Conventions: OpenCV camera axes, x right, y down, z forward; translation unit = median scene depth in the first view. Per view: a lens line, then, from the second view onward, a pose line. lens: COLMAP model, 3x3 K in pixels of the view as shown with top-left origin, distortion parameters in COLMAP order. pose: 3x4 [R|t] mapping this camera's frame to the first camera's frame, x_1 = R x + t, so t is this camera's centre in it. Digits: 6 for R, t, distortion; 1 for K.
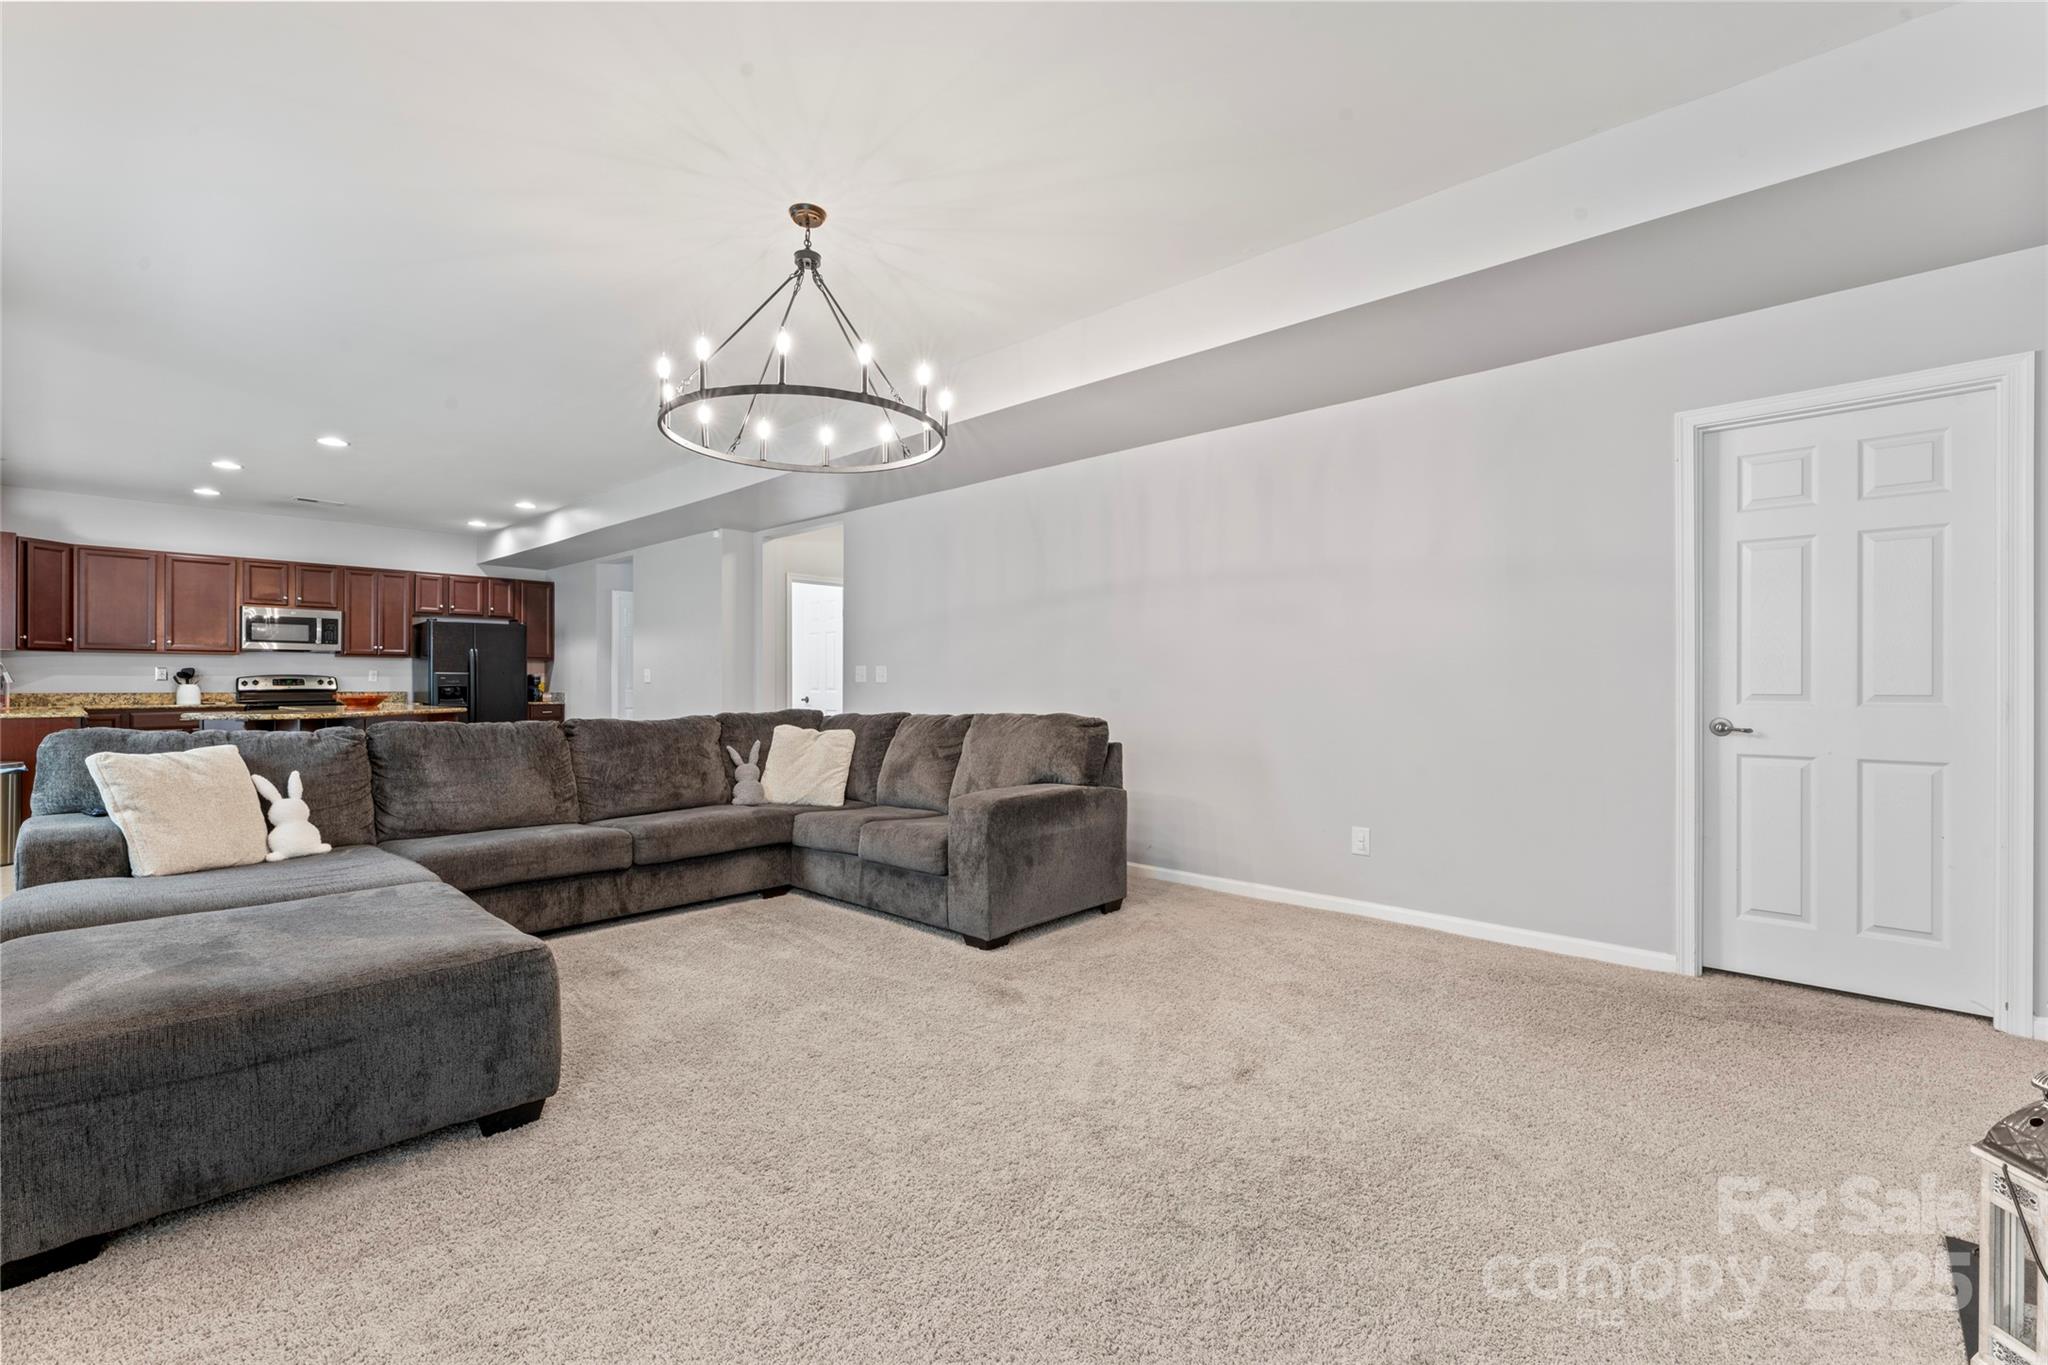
lens RADIAL K [[885.7, 0, 1016.2], [0, 885.7, 681.2], [0, 0, 1]] dist [0.001022, -0.000050]
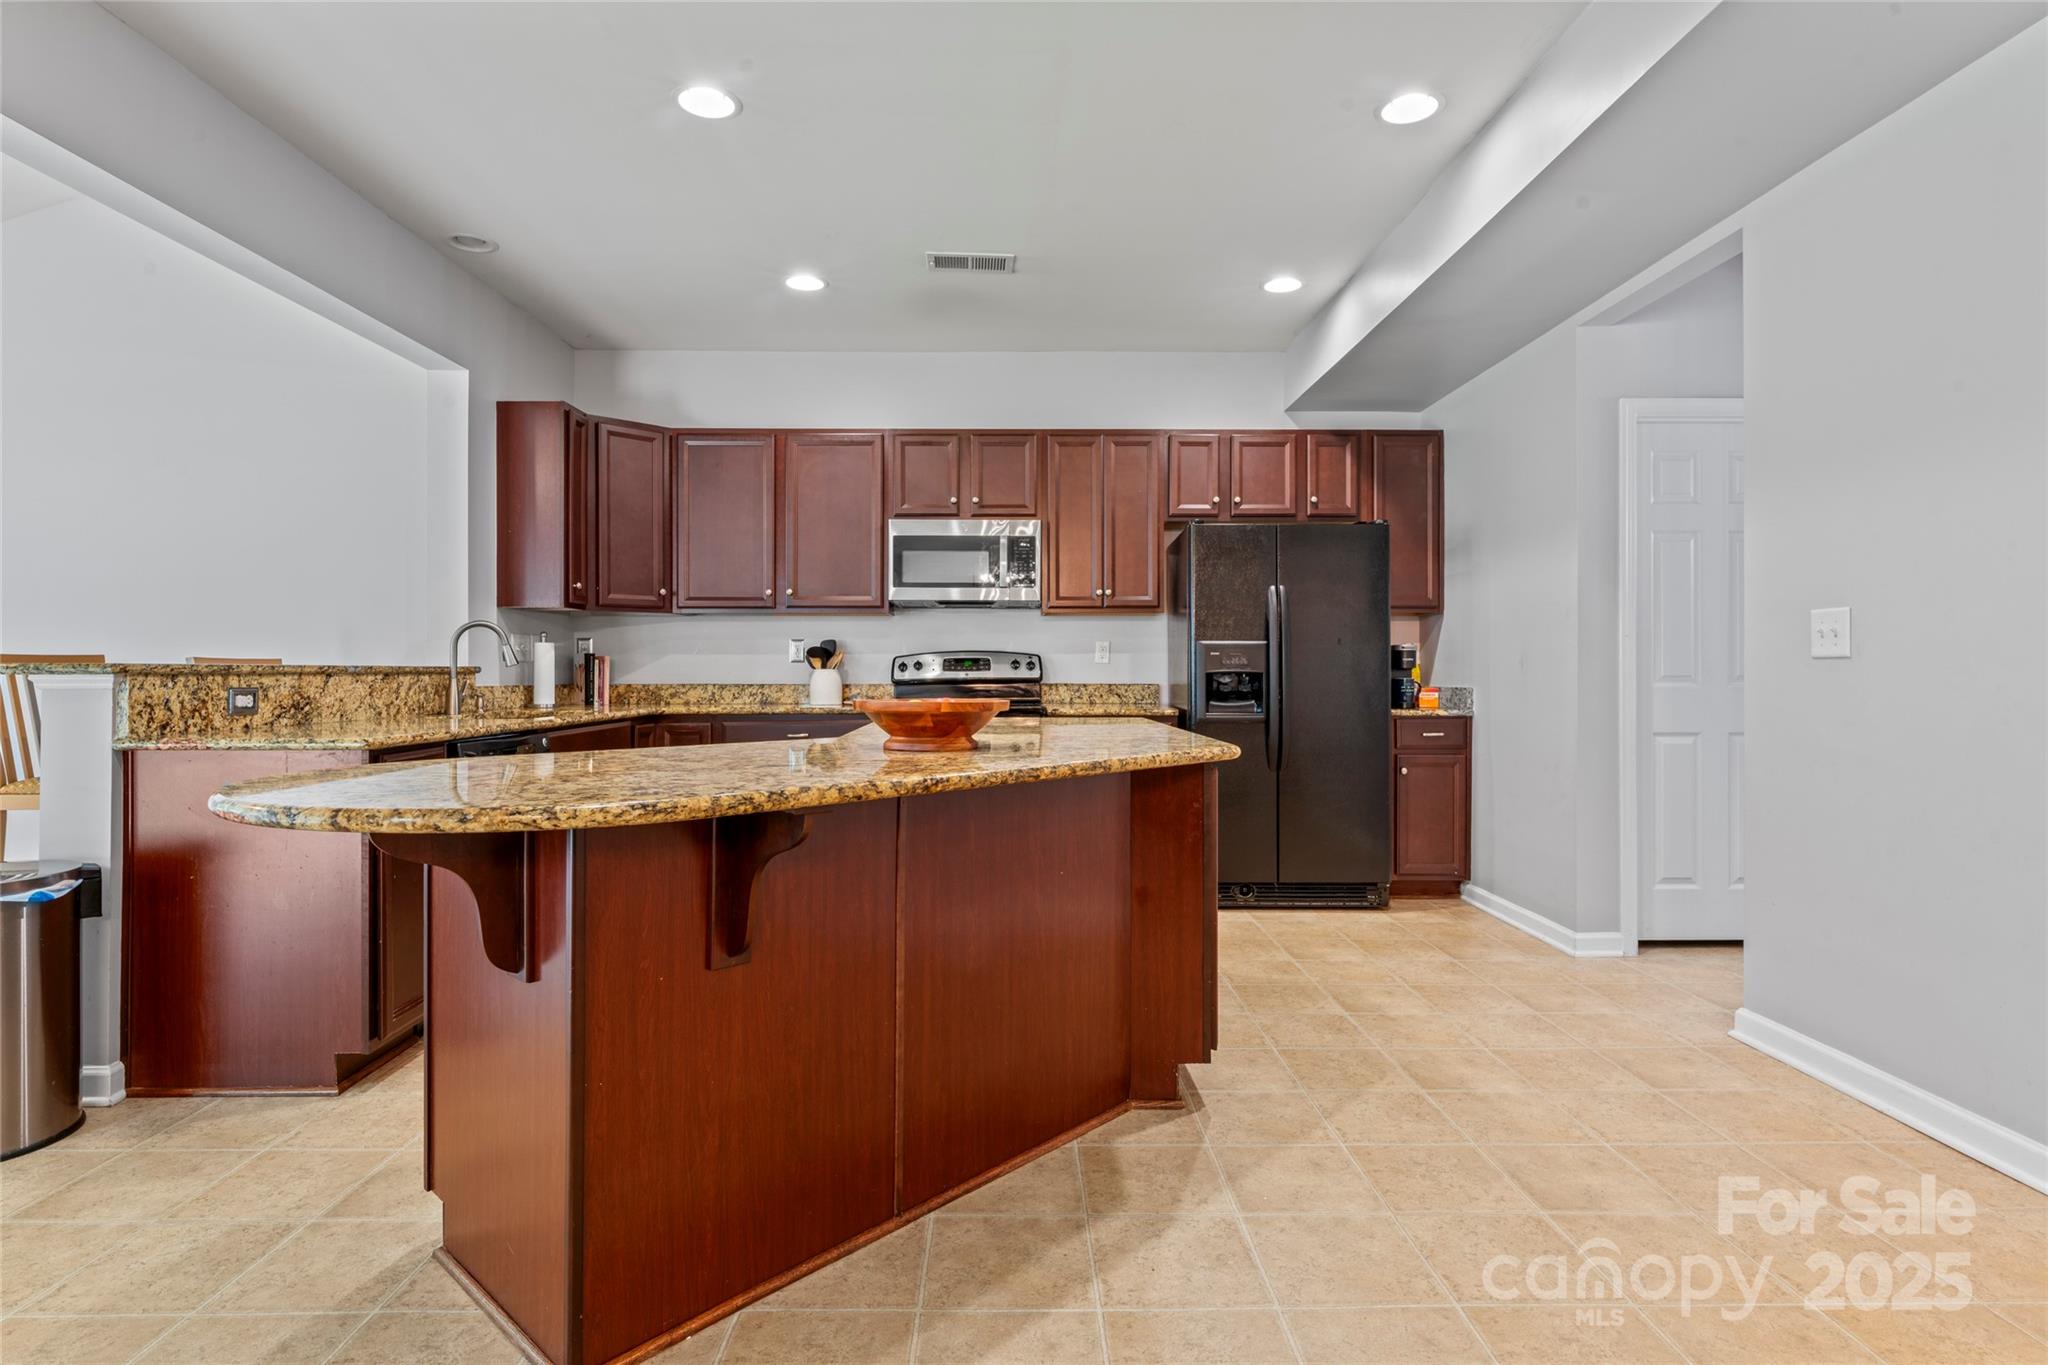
lens RADIAL K [[1064.7, 0, 1018.9], [0, 1064.7, 673.3], [0, 0, 1]] dist [-0.007647, -0.000327]
pose [[0.697235, -0.001274, -0.716841, -0.359233], [0.003238, 0.999994, 0.001373, 0.005327], [0.716835, -0.003279, 0.697235, 0.598993]]
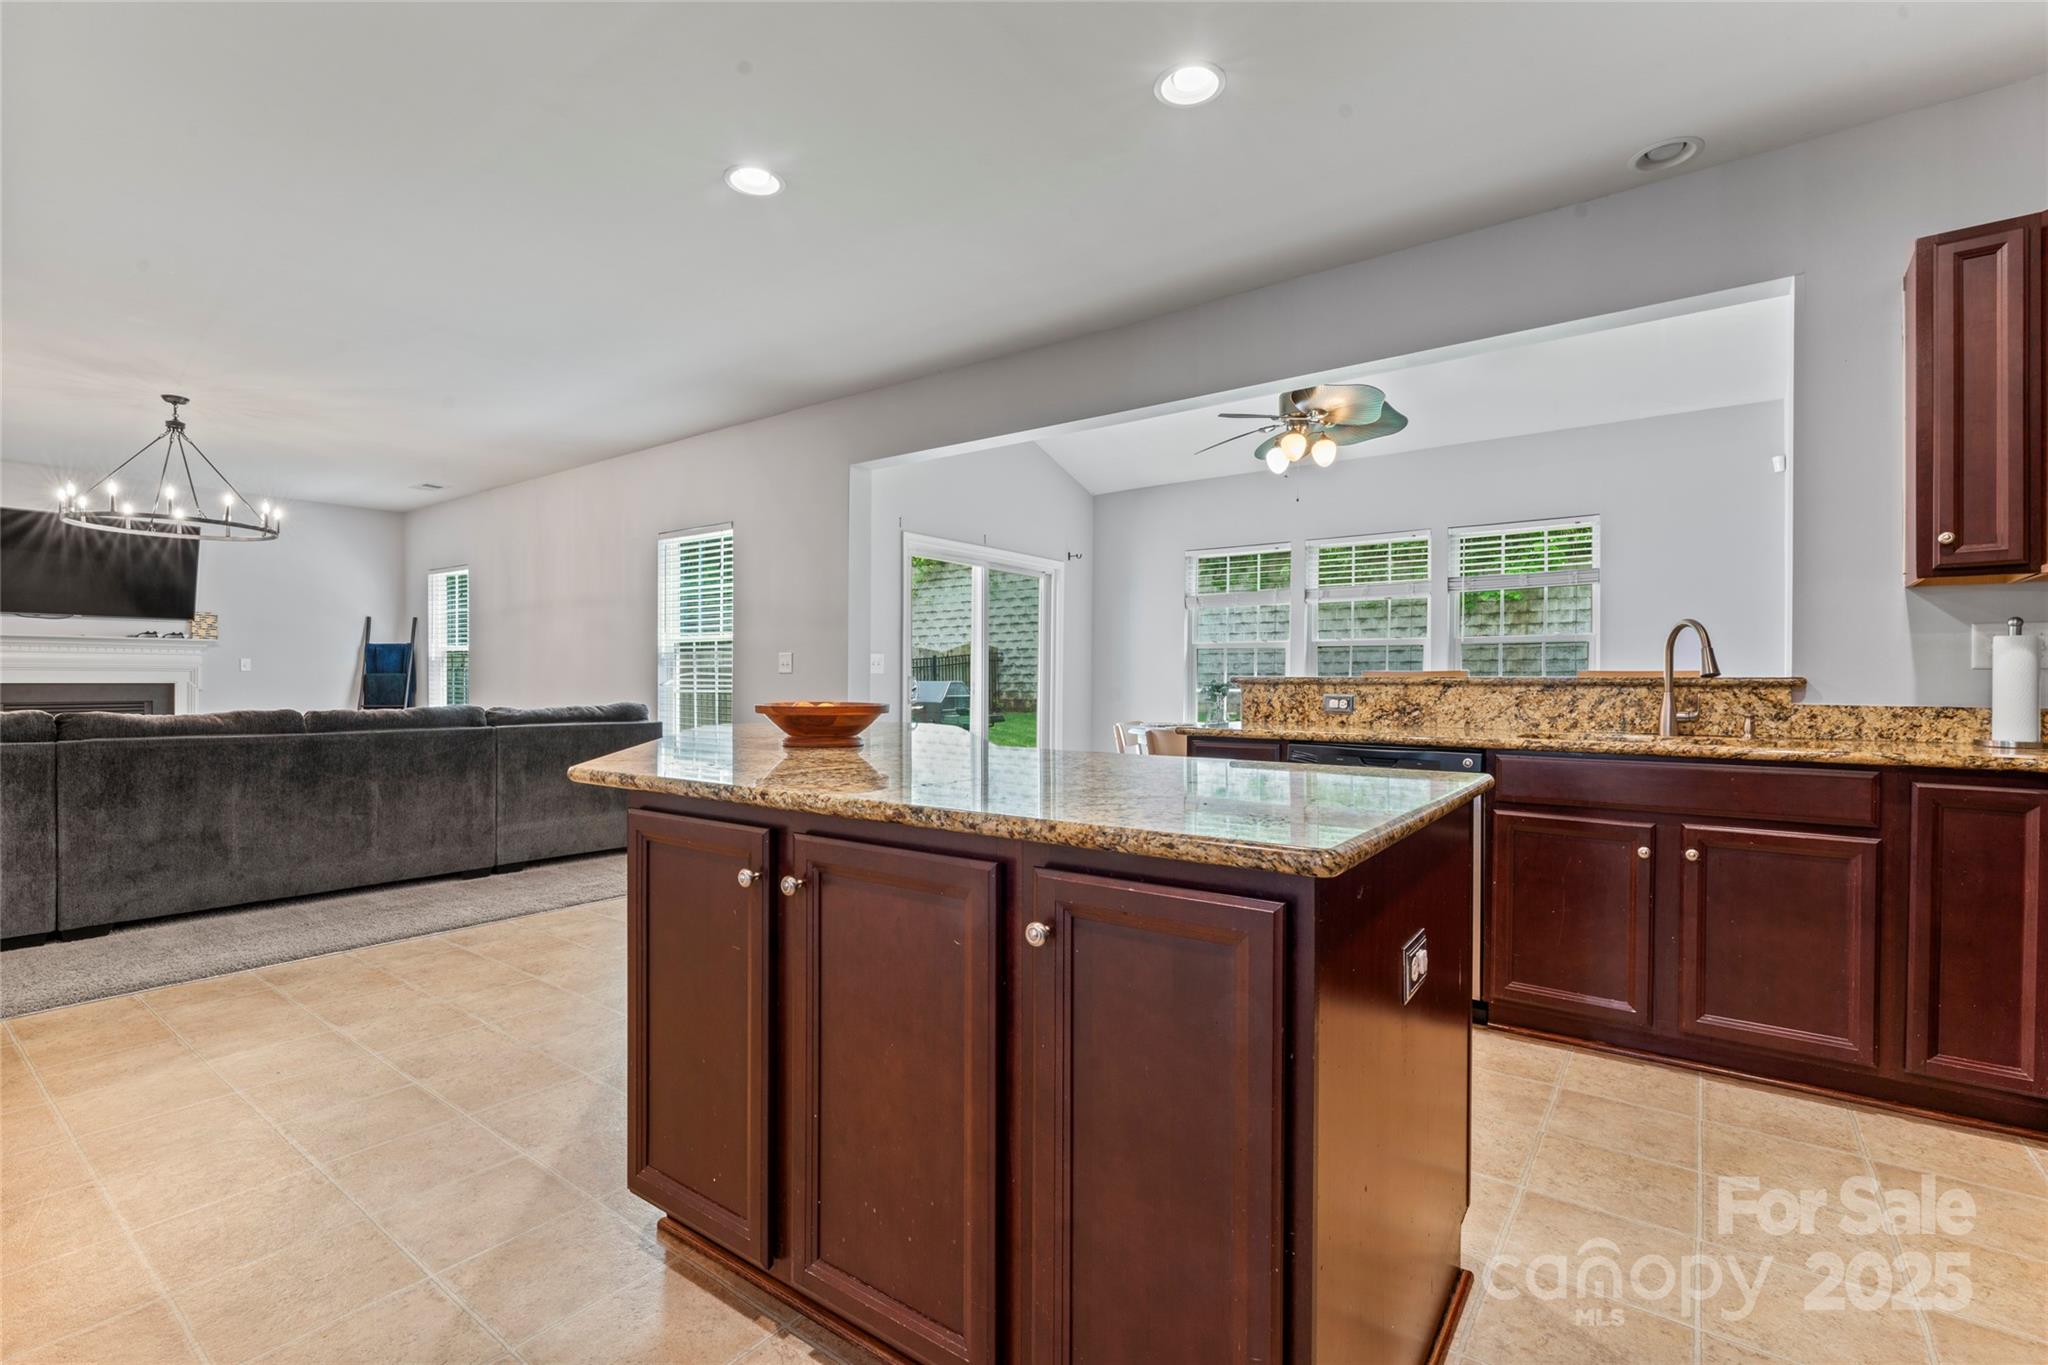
lens RADIAL K [[921.2, 0, 1030.7], [0, 921.2, 679.7], [0, 0, 1]] dist [-0.003397, -0.000422]
pose [[-0.992151, -0.006863, -0.124858, -0.600546], [-0.006419, 0.999972, -0.003960, 0.005728], [0.124881, -0.003127, -0.992167, 1.062476]]
